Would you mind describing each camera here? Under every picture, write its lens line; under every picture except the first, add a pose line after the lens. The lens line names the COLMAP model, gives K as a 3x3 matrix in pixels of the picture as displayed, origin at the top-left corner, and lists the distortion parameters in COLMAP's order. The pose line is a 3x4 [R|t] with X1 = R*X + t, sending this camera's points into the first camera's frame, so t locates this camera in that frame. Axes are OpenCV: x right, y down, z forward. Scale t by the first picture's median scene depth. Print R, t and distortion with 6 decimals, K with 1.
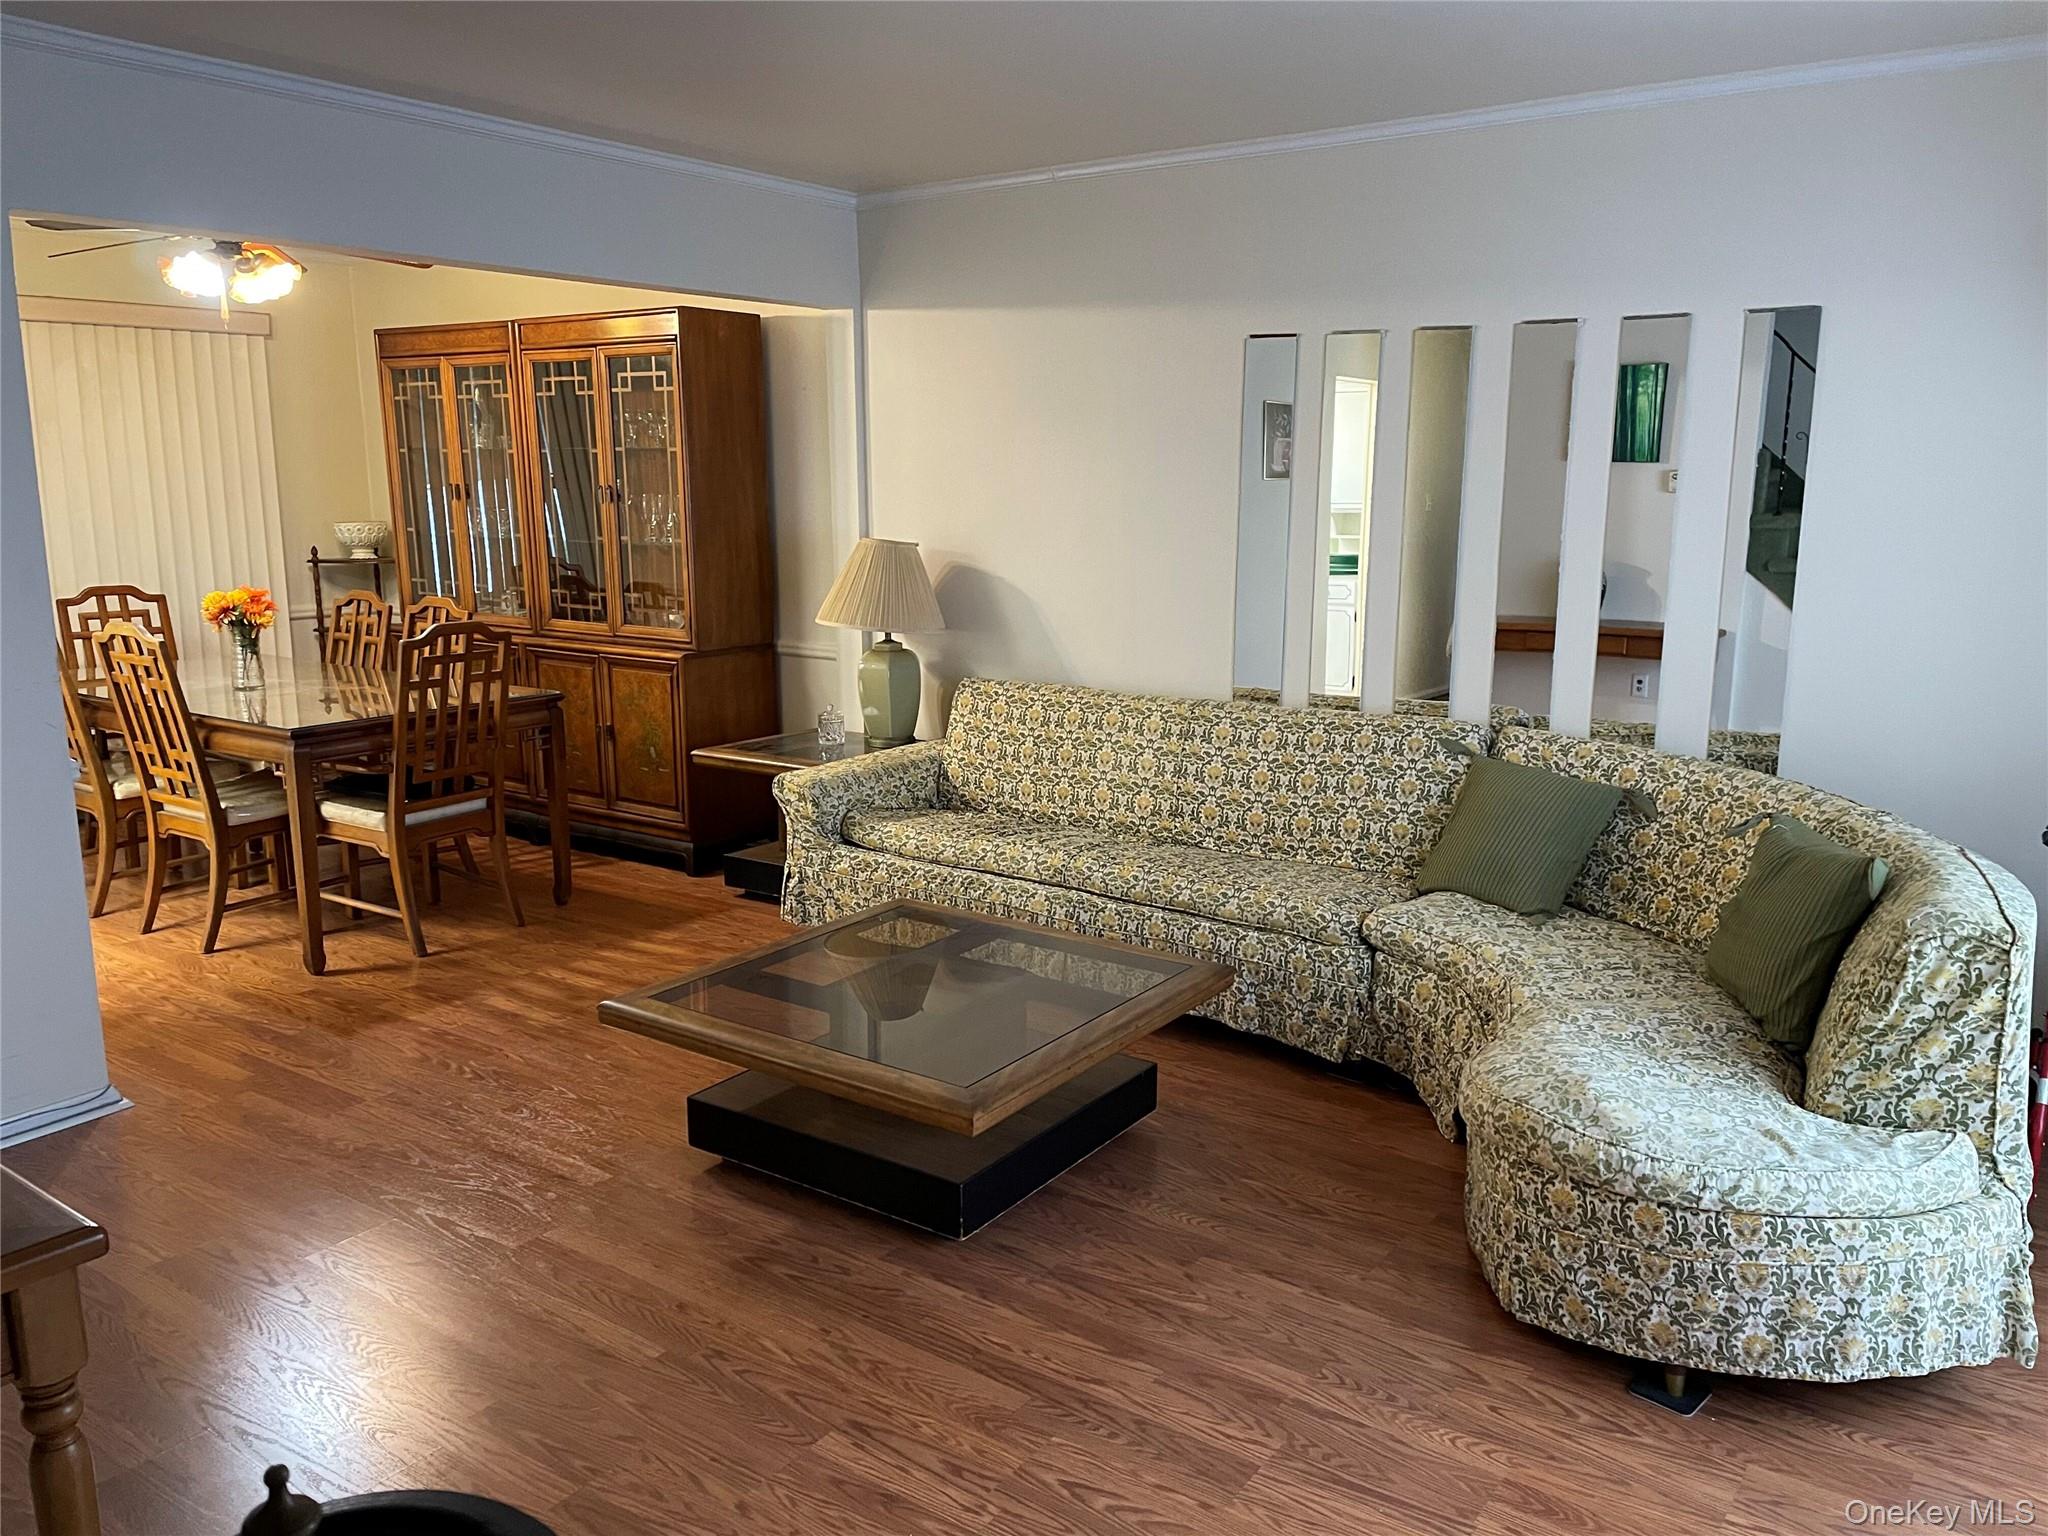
lens RADIAL K [[1542.3, 0, 1045.0], [0, 1542.3, 760.1], [0, 0, 1]] dist [0.078328, -0.097467]
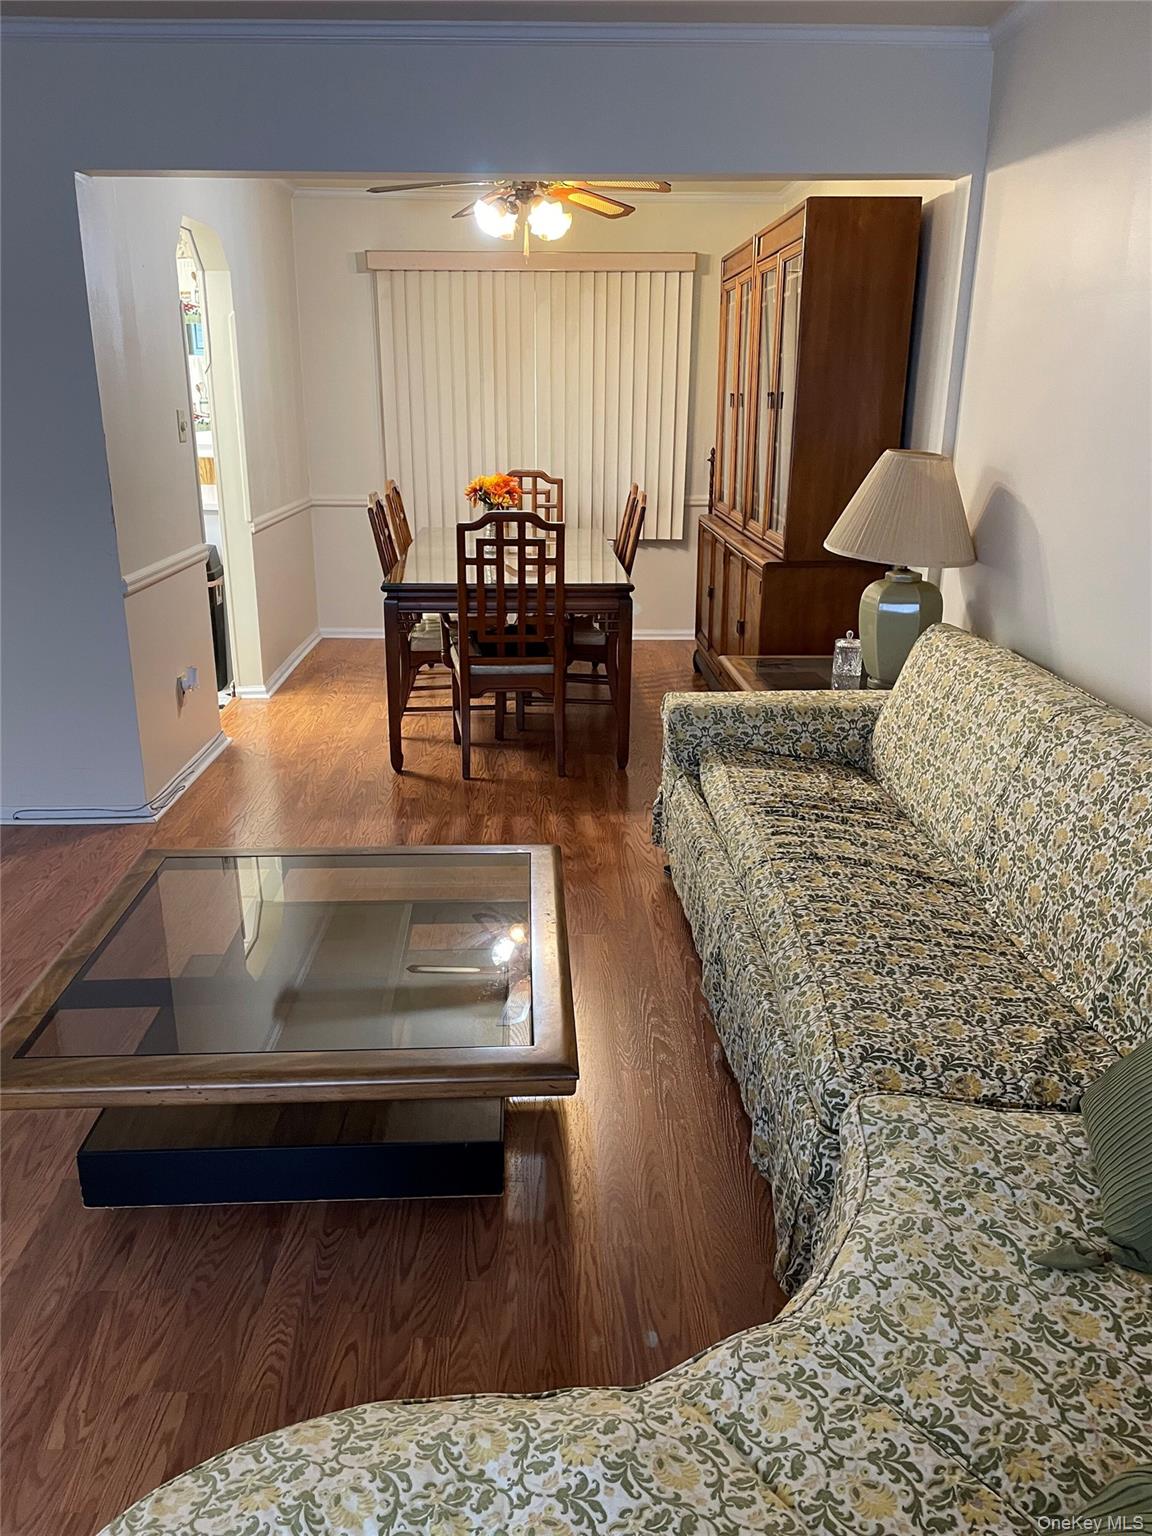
lens RADIAL K [[1156.7, 0, 570.1], [0, 1156.7, 777.7], [0, 0, 1]] dist [0.078328, -0.097467]
pose [[0.593540, 0.252786, -0.764075, 0.415920], [-0.151924, 0.967515, 0.202076, -0.087729], [0.790335, -0.003859, 0.612662, 0.562724]]
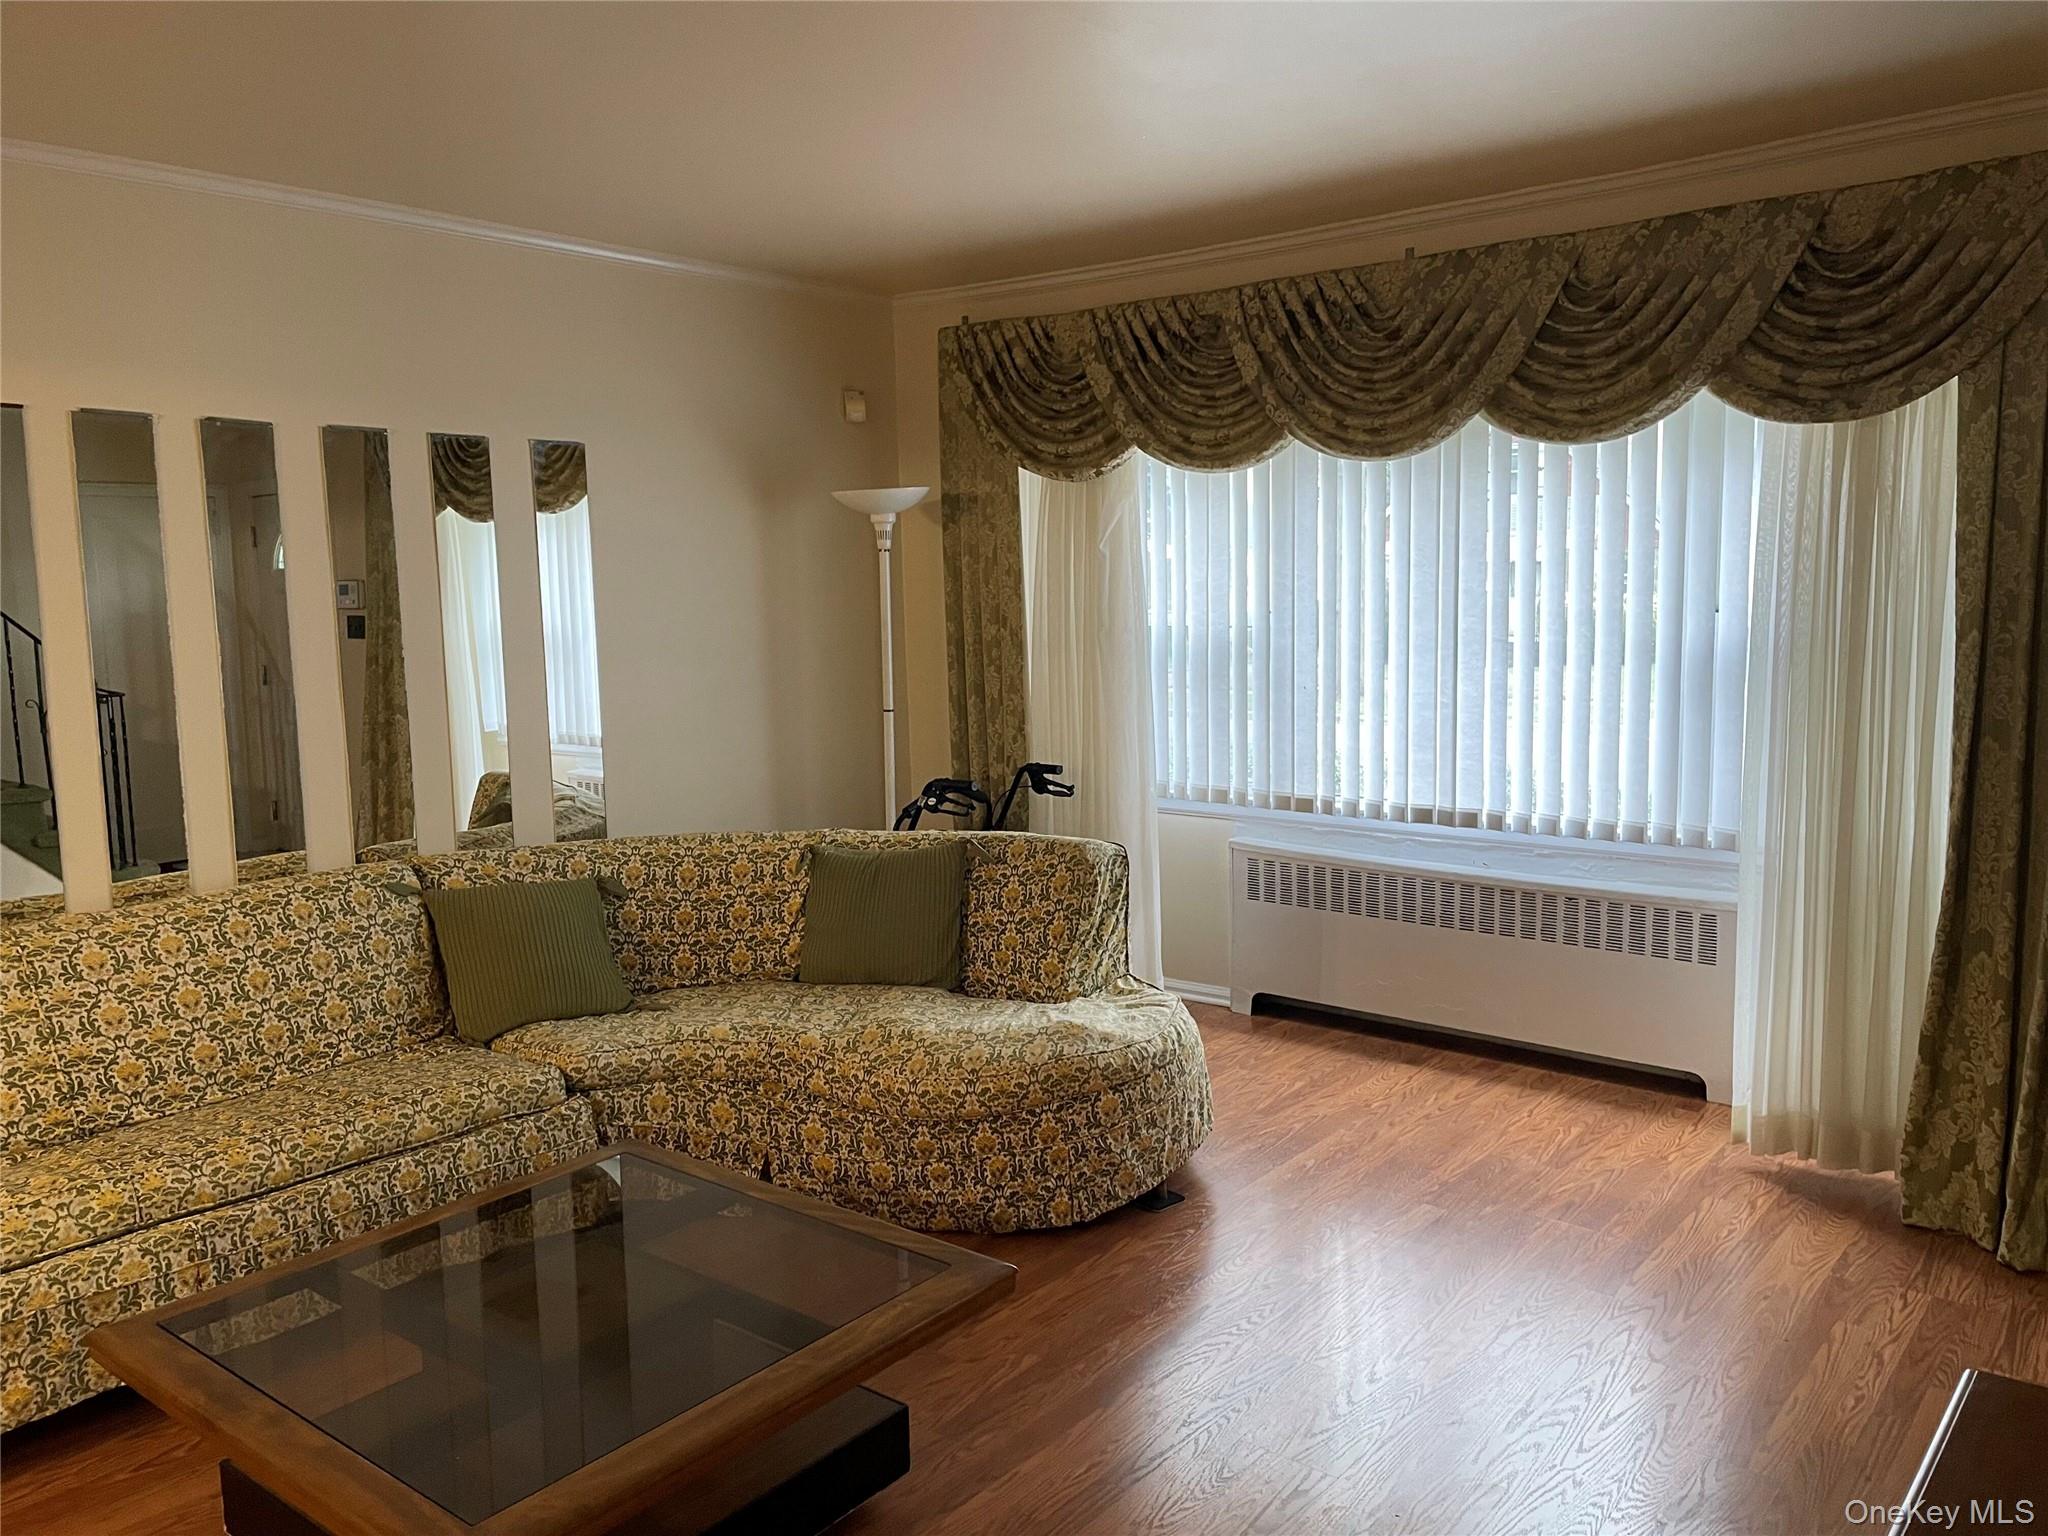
lens RADIAL K [[1542.3, 0, 1019.0], [0, 1542.3, 763.5], [0, 0, 1]] dist [0.078328, -0.097467]
pose [[0.058941, -0.119964, 0.991027, -0.585384], [0.204018, 0.973247, 0.105677, -0.099546], [-0.977191, 0.195958, 0.081839, 0.552151]]
